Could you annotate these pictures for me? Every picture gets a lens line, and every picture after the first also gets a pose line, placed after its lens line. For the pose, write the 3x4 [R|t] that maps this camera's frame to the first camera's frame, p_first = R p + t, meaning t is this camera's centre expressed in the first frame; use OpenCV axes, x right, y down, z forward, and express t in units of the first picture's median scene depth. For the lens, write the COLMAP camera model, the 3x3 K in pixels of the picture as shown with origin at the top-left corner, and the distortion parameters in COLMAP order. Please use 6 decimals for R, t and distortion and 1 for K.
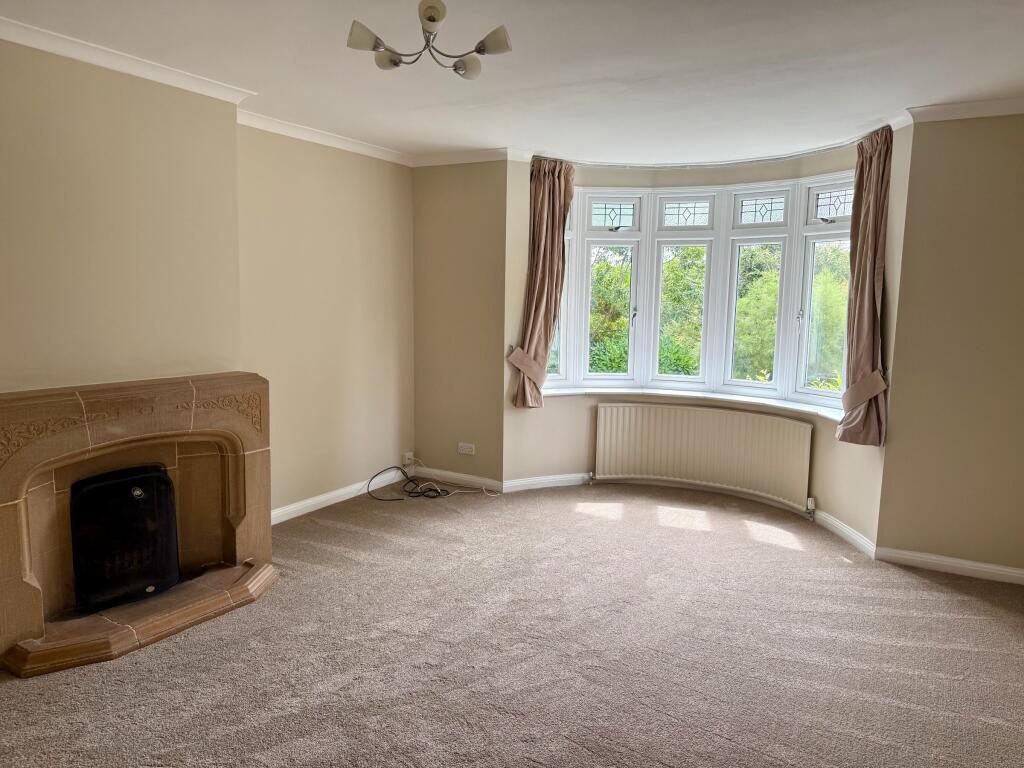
lens RADIAL K [[708.6, 0, 512.8], [0, 708.6, 402.7], [0, 0, 1]] dist [0.000467, -0.001783]
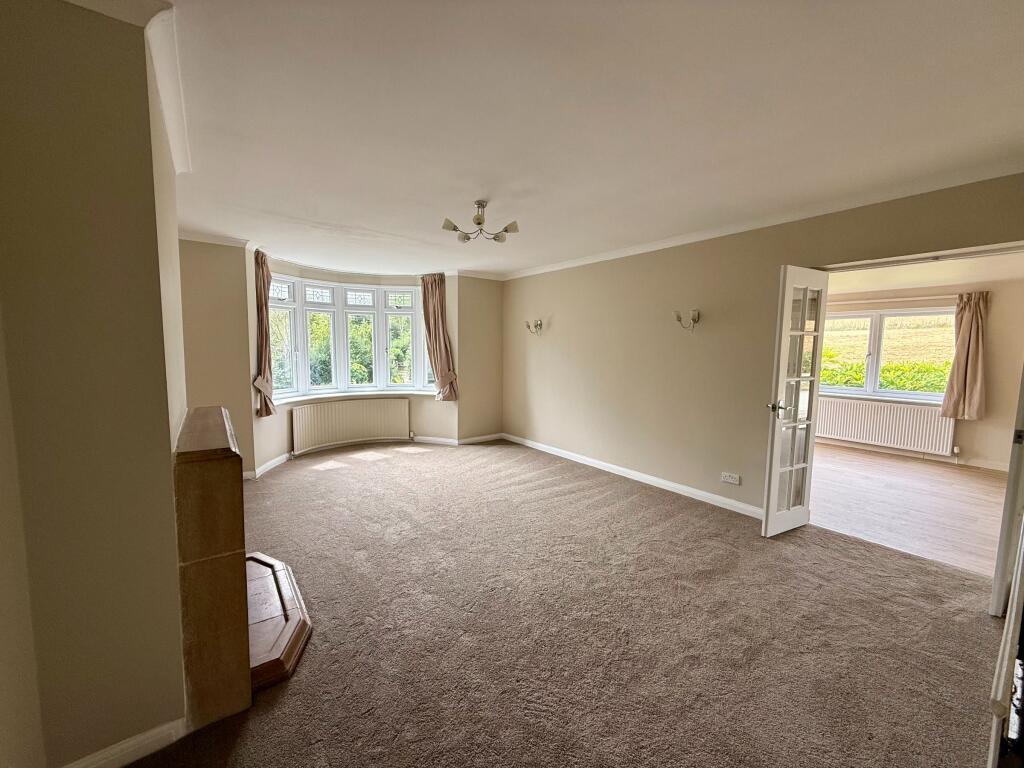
lens RADIAL K [[408.8, 0, 512.0], [0, 408.8, 384.0], [0, 0, 1]] dist [0.000195, -0.000005]
pose [[0.375624, -0.096407, 0.921744, -0.614421], [0.132885, 0.989900, 0.049383, -0.035056], [-0.917196, 0.103936, 0.384641, 0.203884]]
